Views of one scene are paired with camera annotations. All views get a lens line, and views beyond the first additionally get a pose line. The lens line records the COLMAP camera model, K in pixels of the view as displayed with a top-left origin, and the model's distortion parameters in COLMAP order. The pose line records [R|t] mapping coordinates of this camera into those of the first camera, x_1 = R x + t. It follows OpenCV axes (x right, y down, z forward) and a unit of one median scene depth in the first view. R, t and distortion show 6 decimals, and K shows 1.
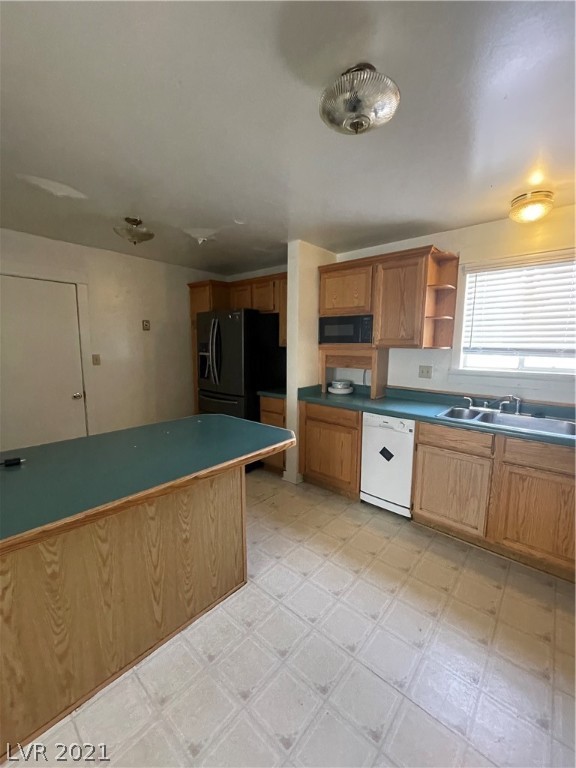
lens RADIAL K [[305.3, 0, 291.6], [0, 305.3, 381.4], [0, 0, 1]] dist [0.000197, 0.000030]
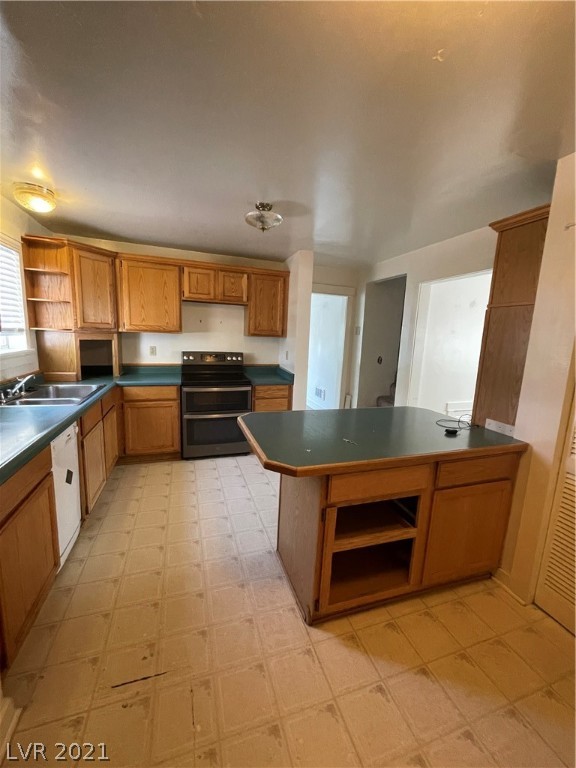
lens RADIAL K [[305.3, 0, 289.5], [0, 305.3, 384.9], [0, 0, 1]] dist [0.000197, 0.000030]
pose [[-0.858692, -0.125208, 0.496961, -0.611905], [0.014816, 0.963226, 0.268283, -0.206780], [-0.512277, 0.237735, -0.825260, 1.609950]]
